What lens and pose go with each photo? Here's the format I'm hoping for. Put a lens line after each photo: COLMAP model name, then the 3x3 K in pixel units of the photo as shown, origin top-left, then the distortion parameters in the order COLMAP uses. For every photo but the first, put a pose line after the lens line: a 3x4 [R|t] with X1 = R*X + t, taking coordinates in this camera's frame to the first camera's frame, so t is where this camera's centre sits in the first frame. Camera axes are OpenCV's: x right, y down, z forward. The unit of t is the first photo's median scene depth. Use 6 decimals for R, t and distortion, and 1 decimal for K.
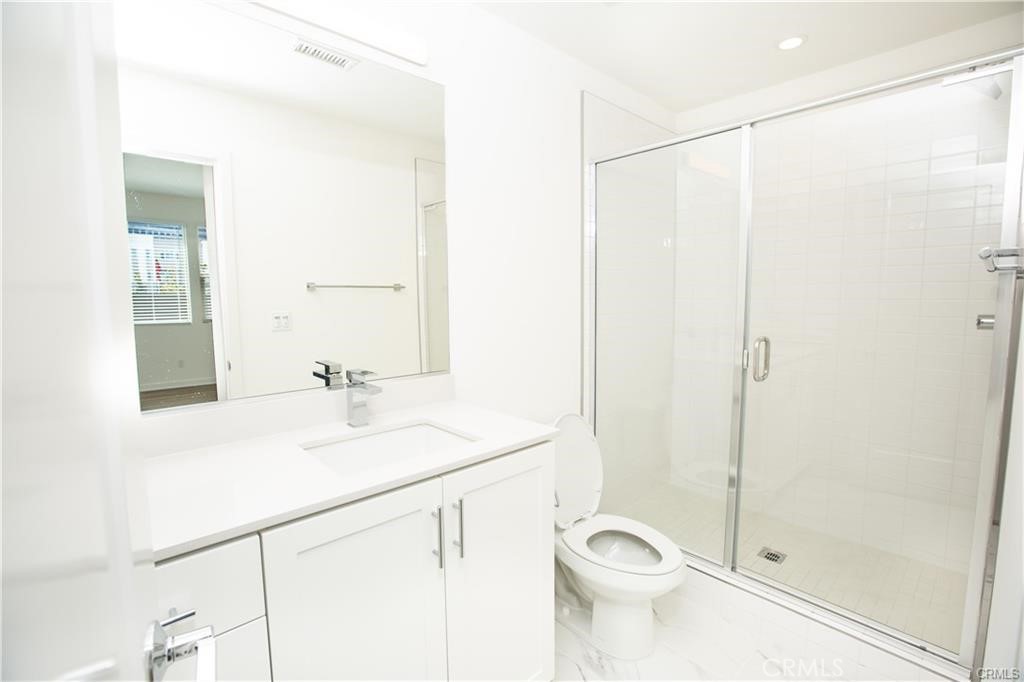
lens RADIAL K [[472.5, 0, 501.1], [0, 472.5, 337.3], [0, 0, 1]] dist [-0.054448, 0.022369]
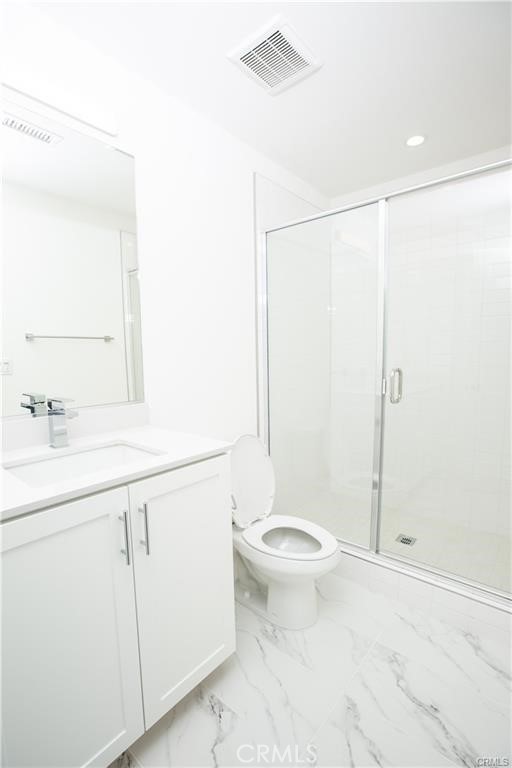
lens RADIAL K [[354.4, 0, 251.5], [0, 354.4, 402.3], [0, 0, 1]] dist [-0.054448, 0.022369]
pose [[0.992857, -0.021134, 0.117425, 0.053801], [0.018529, 0.999558, 0.023231, 0.060052], [-0.117865, -0.020890, 0.992810, 0.092817]]
